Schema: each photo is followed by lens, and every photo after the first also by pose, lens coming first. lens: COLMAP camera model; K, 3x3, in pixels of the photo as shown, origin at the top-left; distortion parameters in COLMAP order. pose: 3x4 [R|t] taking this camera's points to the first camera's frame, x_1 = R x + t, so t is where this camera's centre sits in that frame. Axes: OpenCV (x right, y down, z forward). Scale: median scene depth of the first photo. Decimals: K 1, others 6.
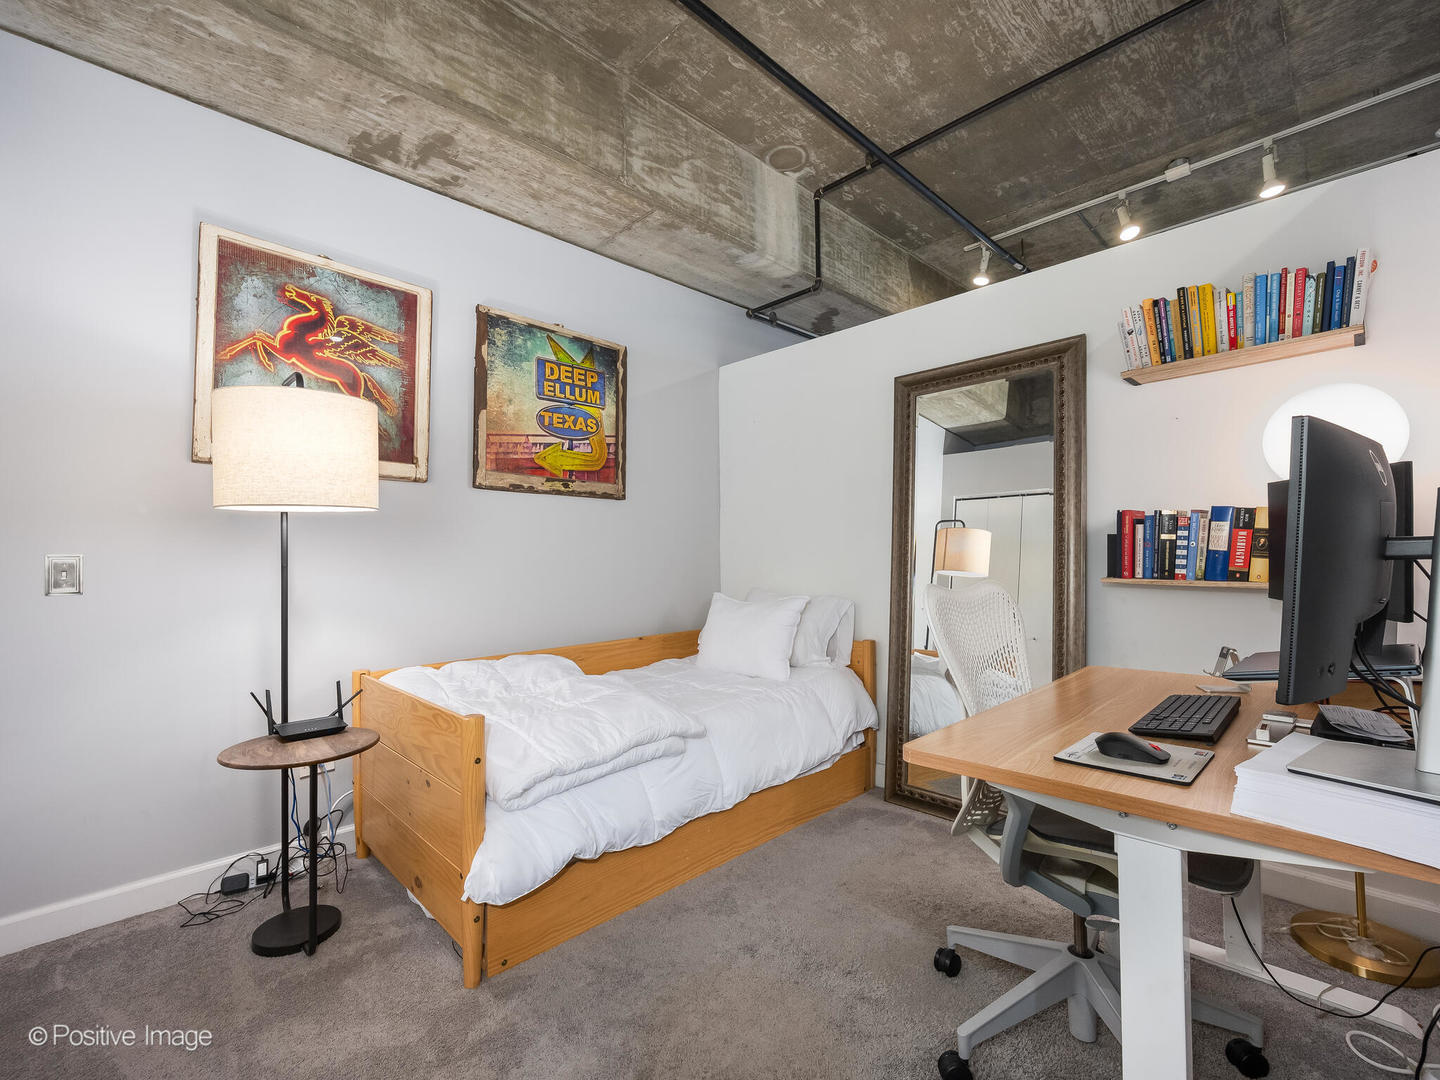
lens RADIAL K [[638.9, 0, 719.9], [0, 638.9, 551.3], [0, 0, 1]] dist [-0.005212, 0.001660]
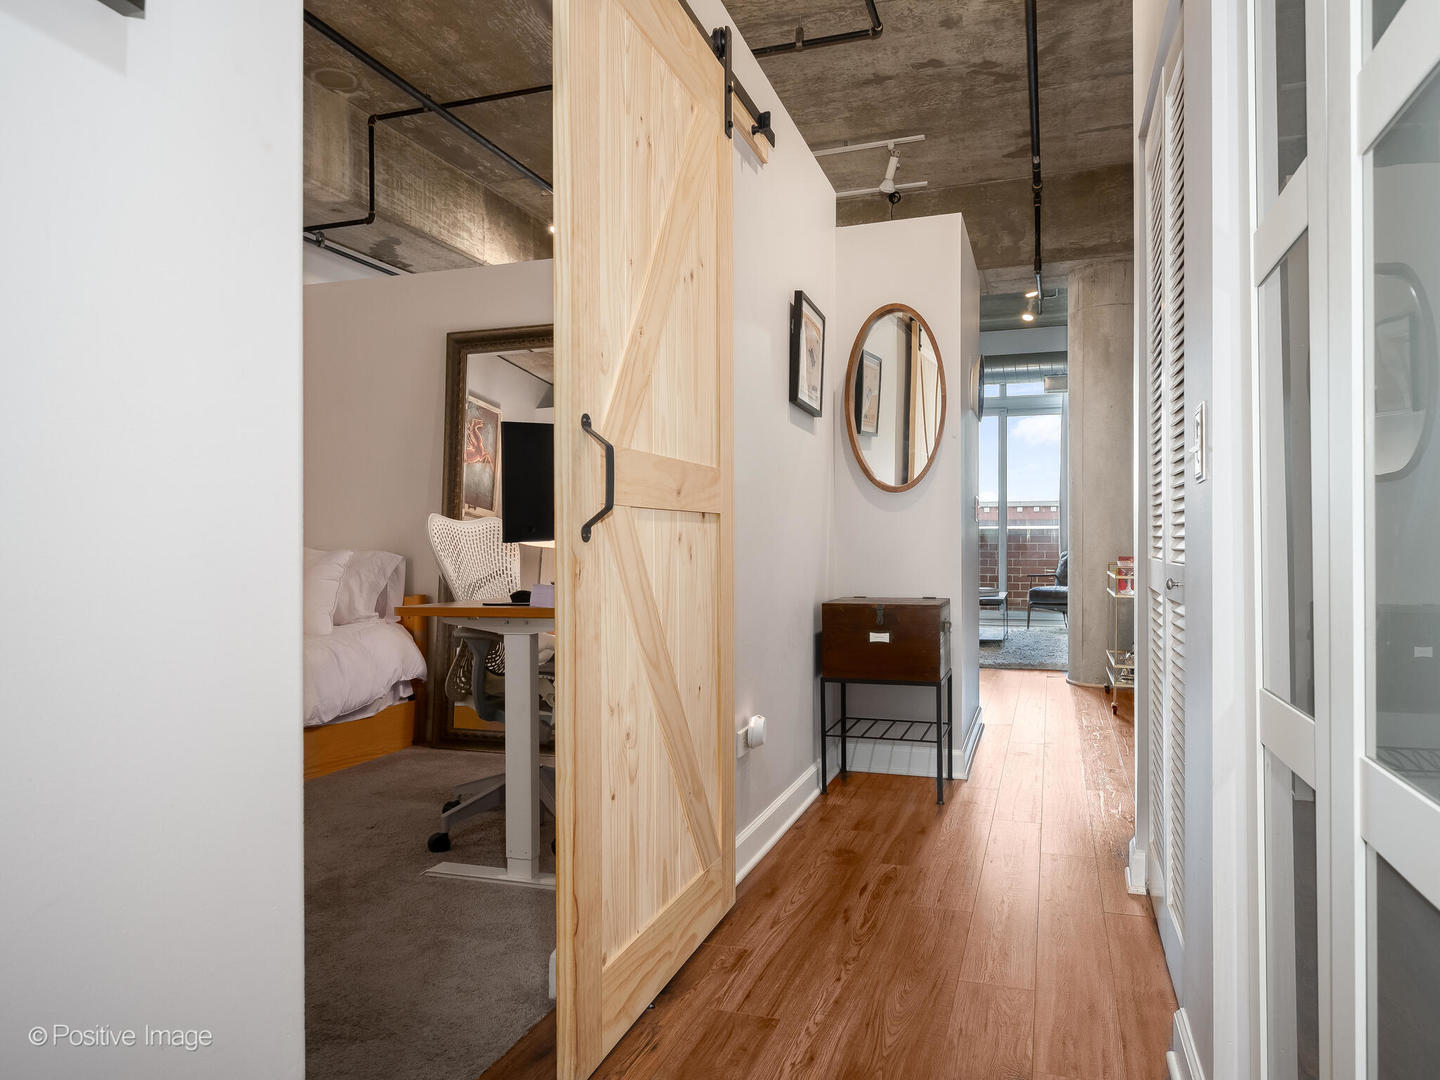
lens RADIAL K [[950.3, 0, 723.6], [0, 950.3, 541.5], [0, 0, 1]] dist [-0.002831, -0.002410]
pose [[0.890375, 0.005882, 0.455189, -0.015754], [-0.007449, 0.999971, 0.001648, 0.045191], [-0.455166, -0.004858, 0.890393, -0.457479]]
